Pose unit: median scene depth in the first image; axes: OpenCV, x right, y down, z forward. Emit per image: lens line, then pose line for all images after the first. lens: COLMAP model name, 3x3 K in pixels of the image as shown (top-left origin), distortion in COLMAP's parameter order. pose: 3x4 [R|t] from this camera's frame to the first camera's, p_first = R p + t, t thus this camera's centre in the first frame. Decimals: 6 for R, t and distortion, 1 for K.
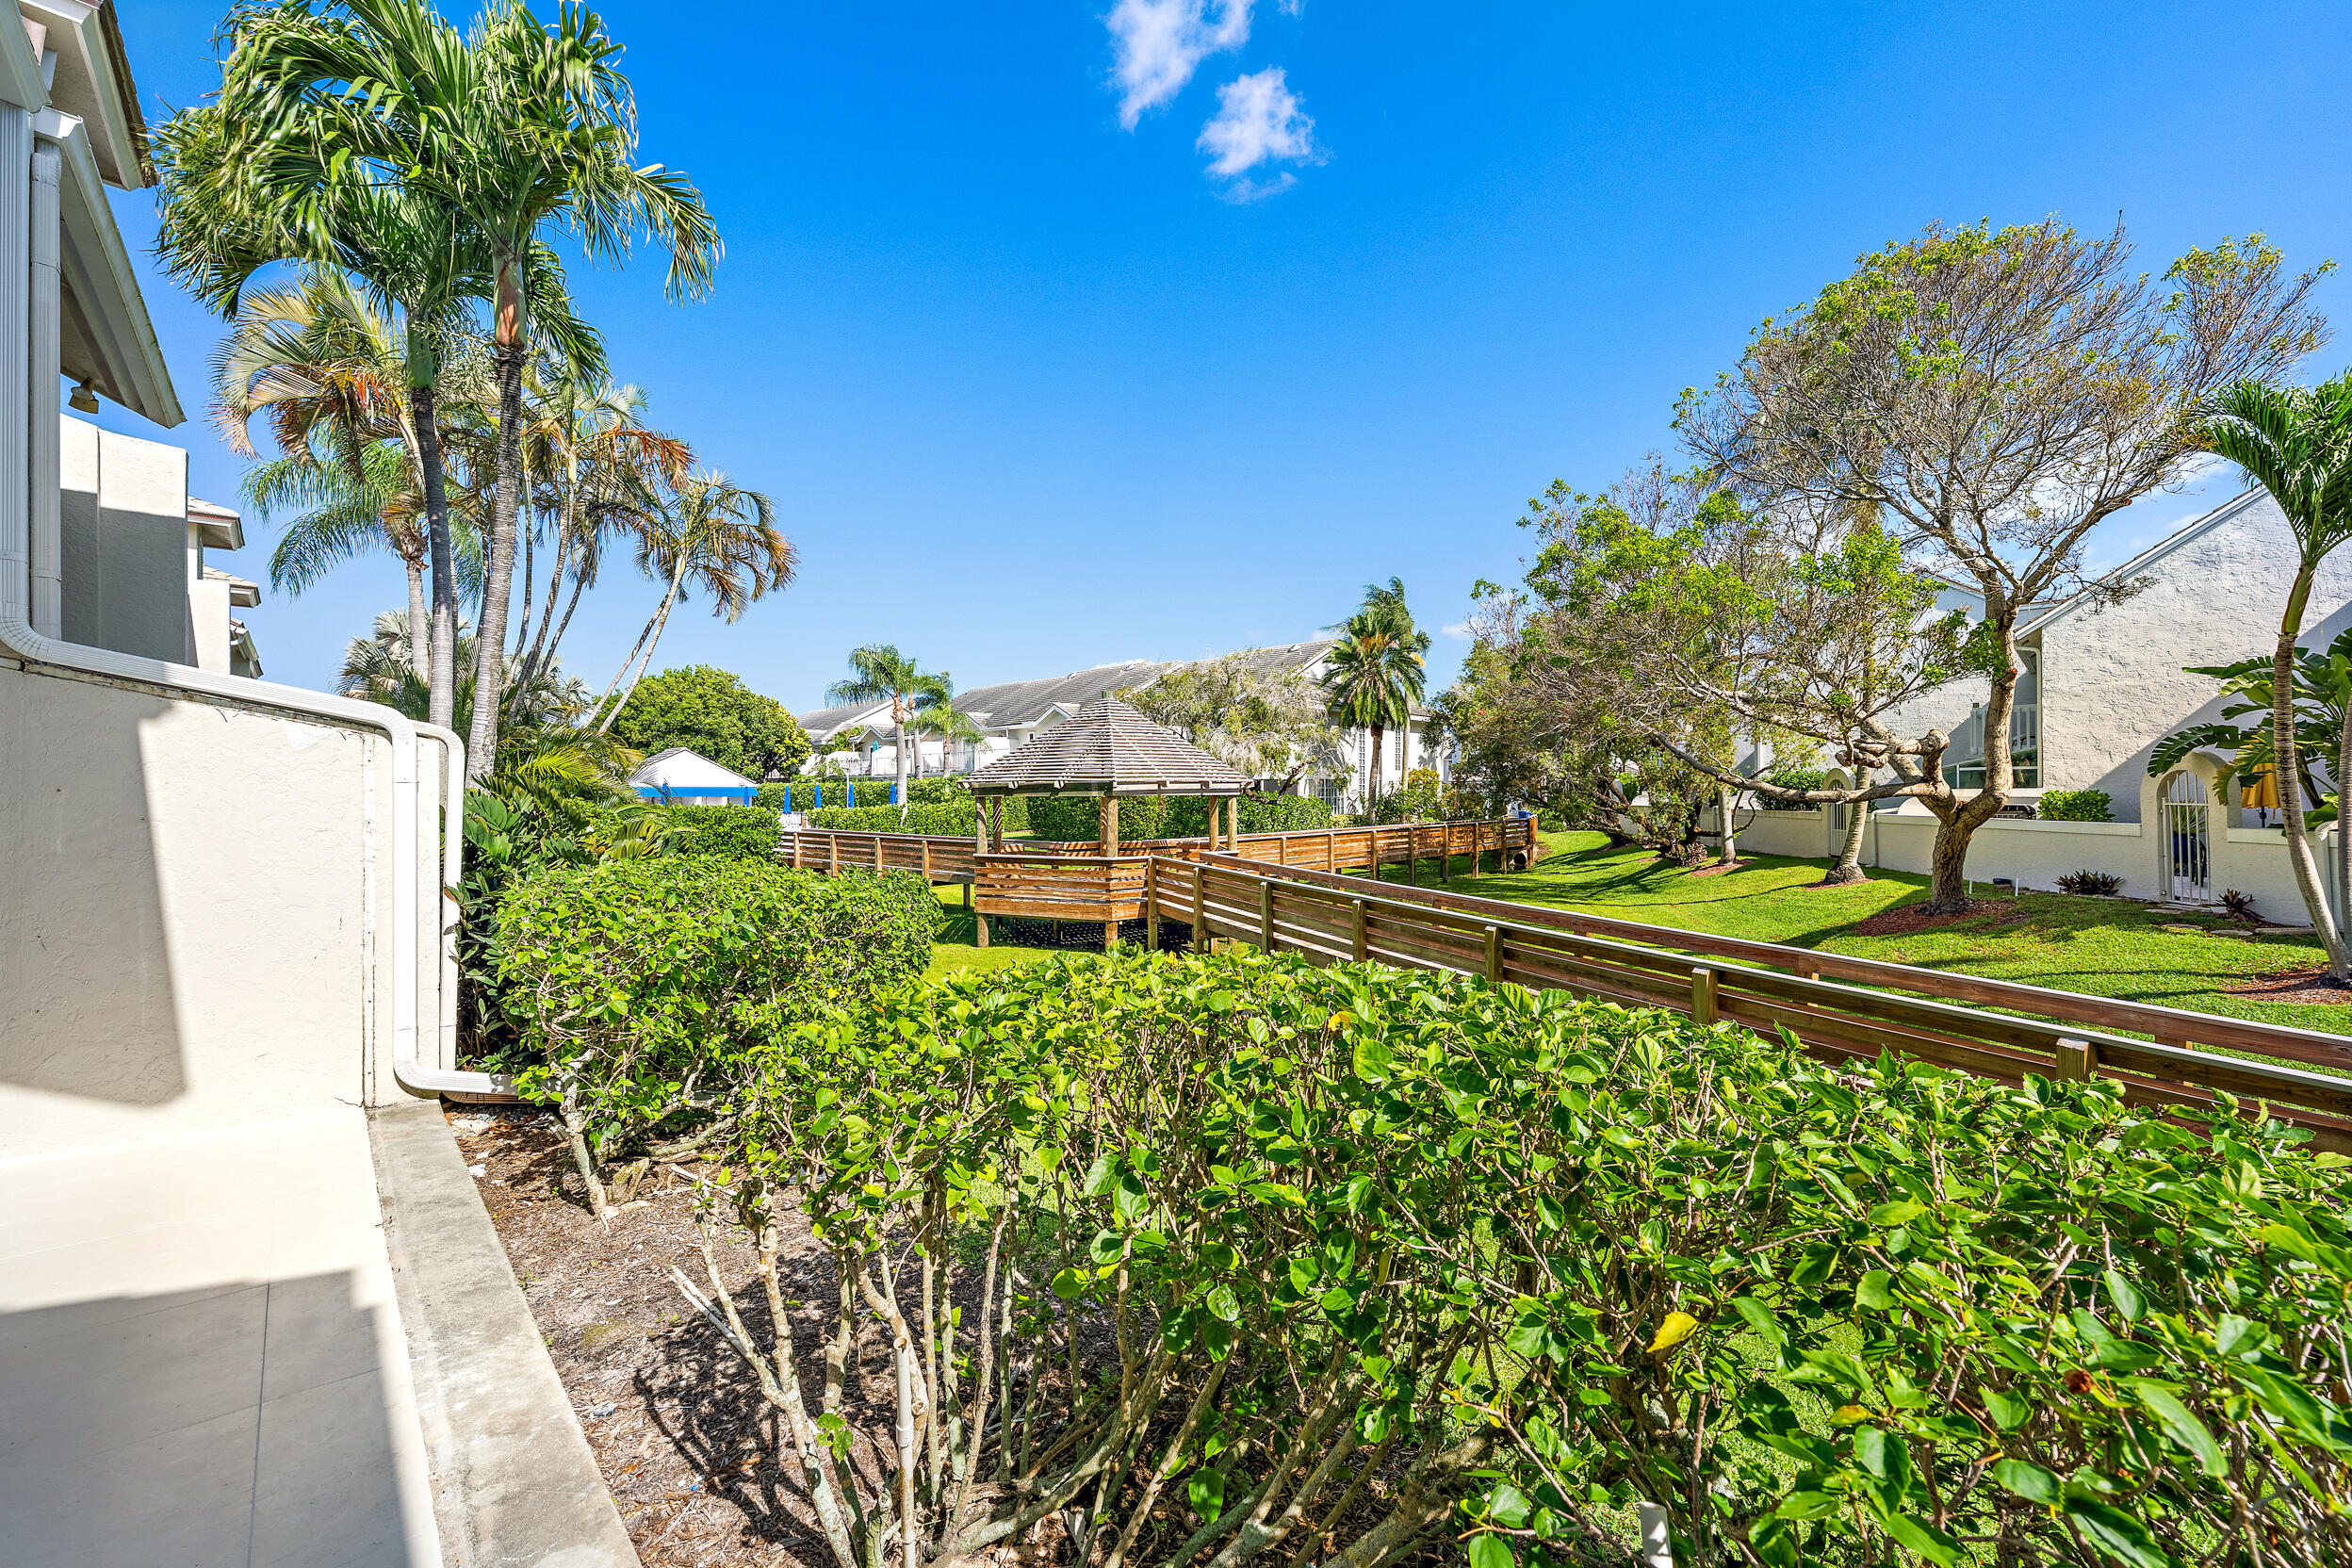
lens RADIAL K [[949.2, 0, 1176.0], [0, 949.2, 784.0], [0, 0, 1]] dist [-0.001868, 0.000109]
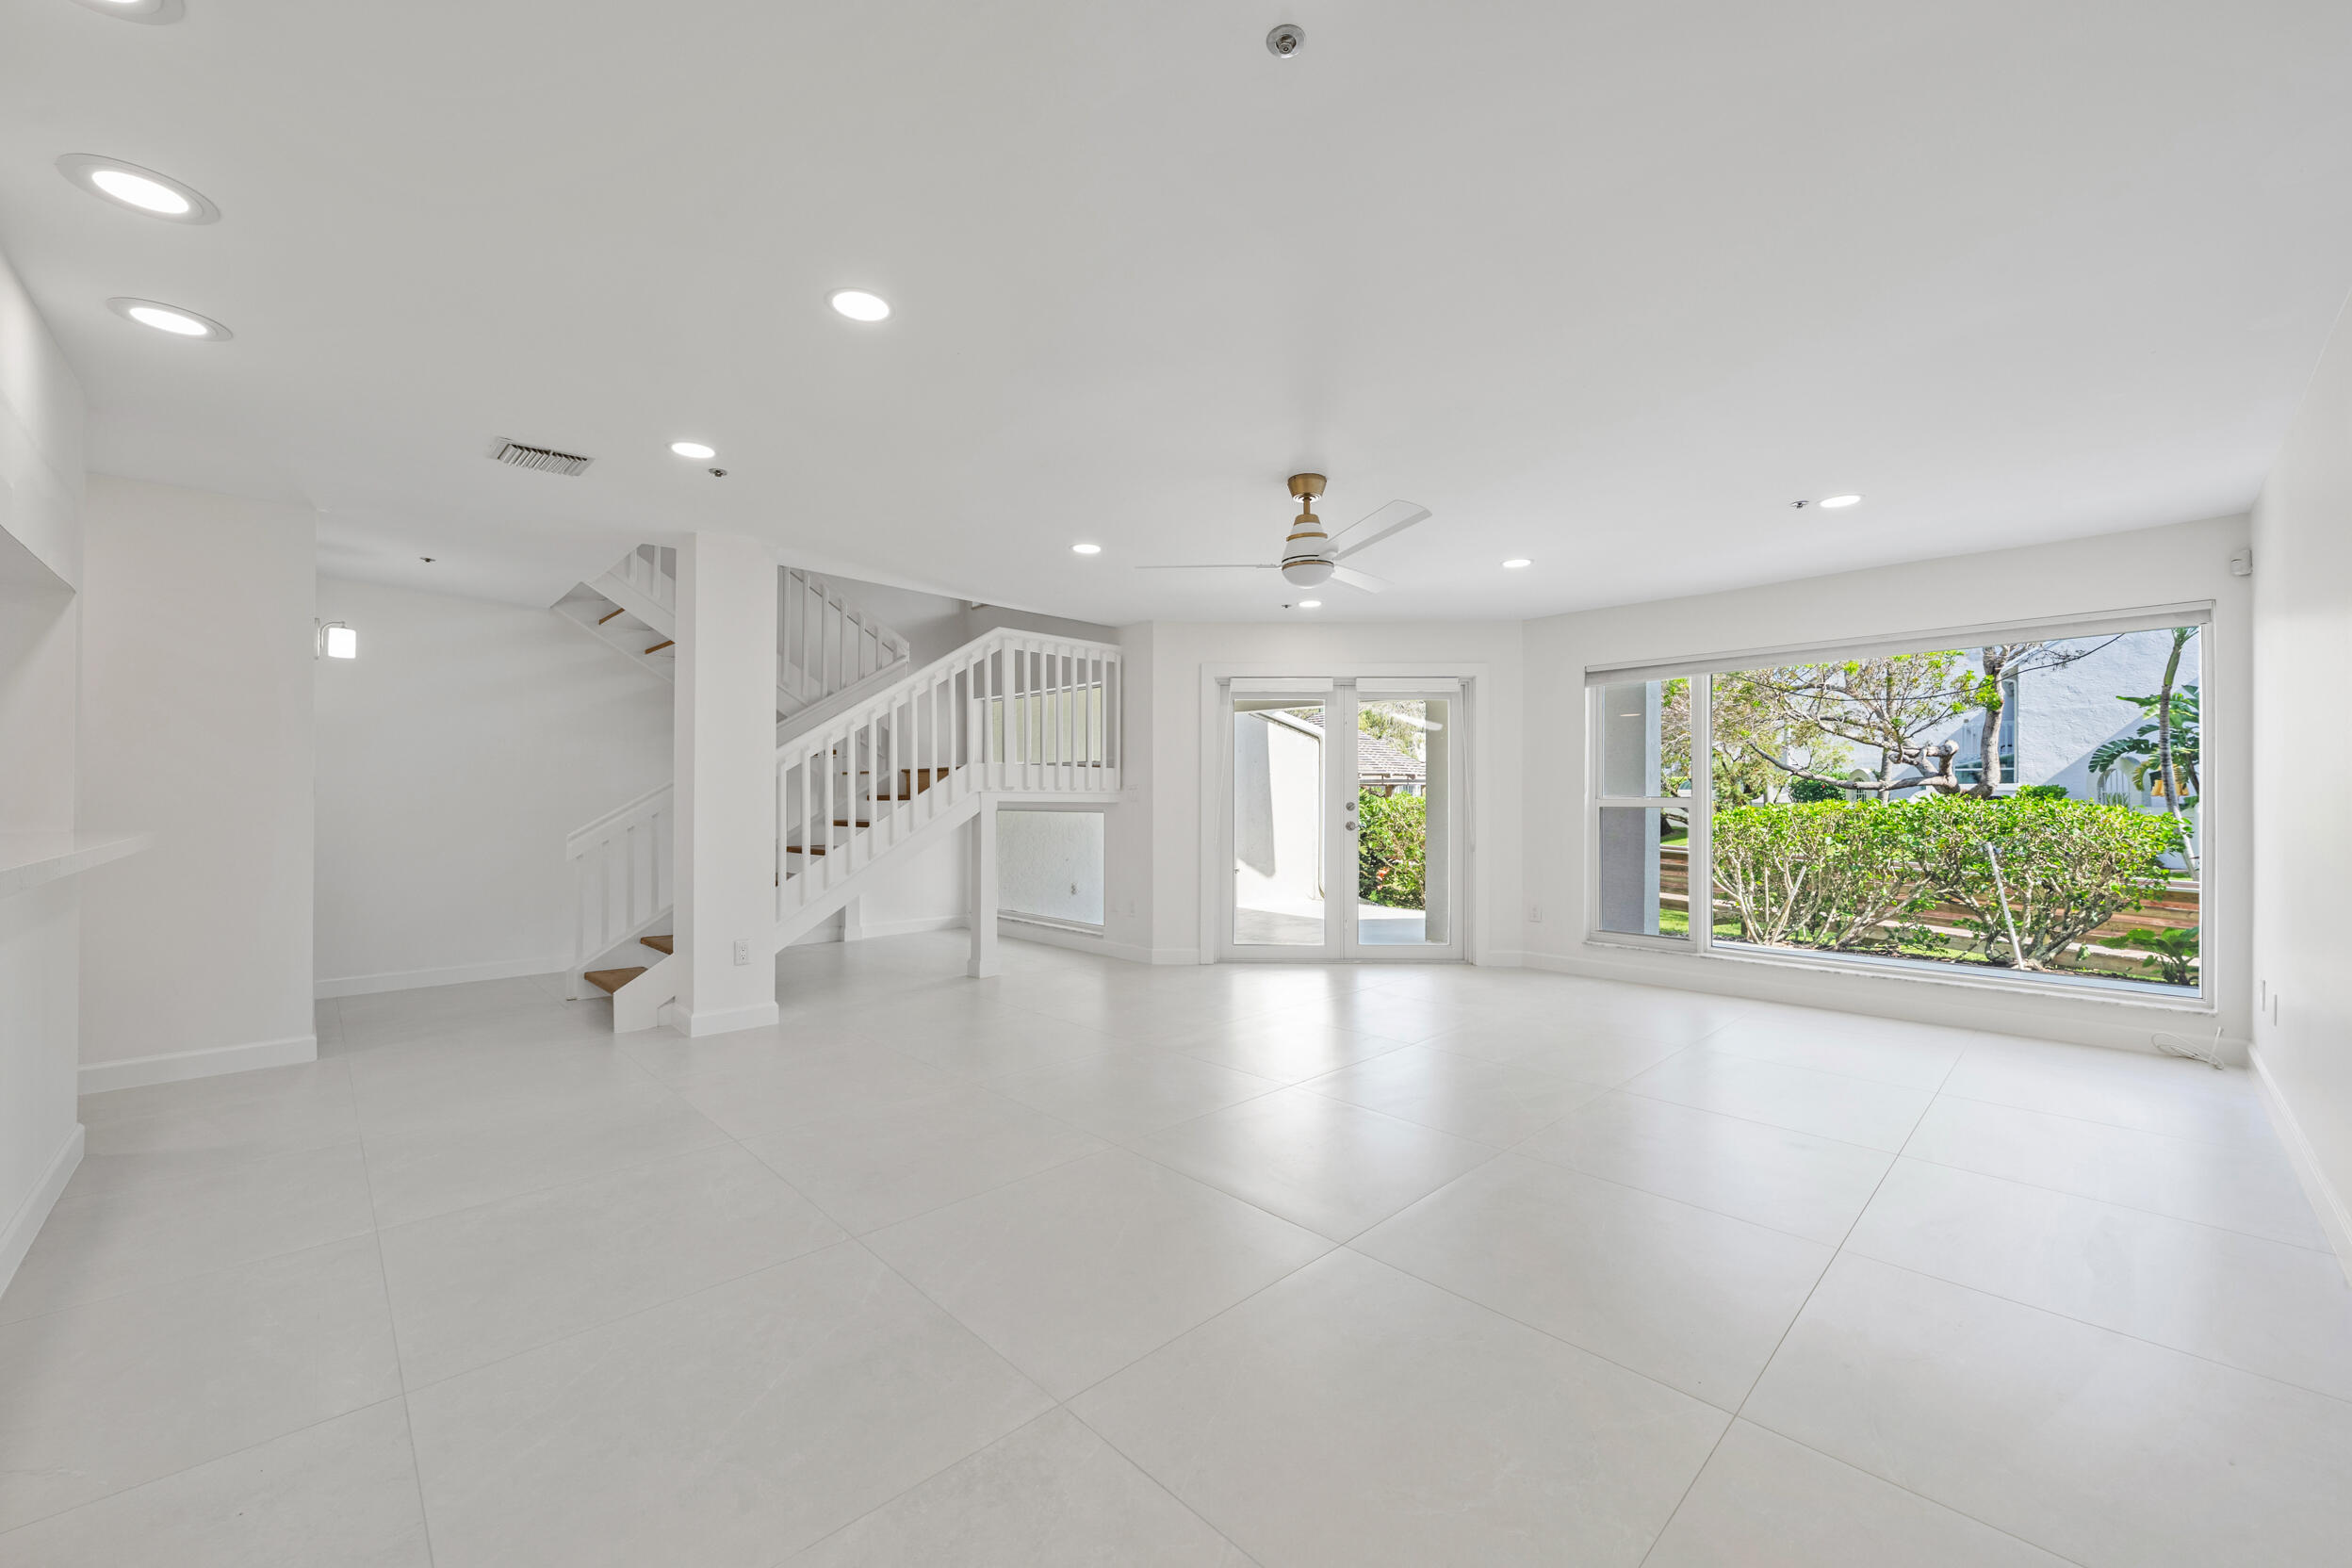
lens RADIAL K [[919.0, 0, 1183.5], [0, 919.0, 781.2], [0, 0, 1]] dist [0.000412, 0.000006]
pose [[0.999946, 0.006125, 0.008361, -0.380959], [-0.006073, 0.999962, -0.006274, 0.021153], [-0.008399, 0.006223, 0.999945, -0.400084]]
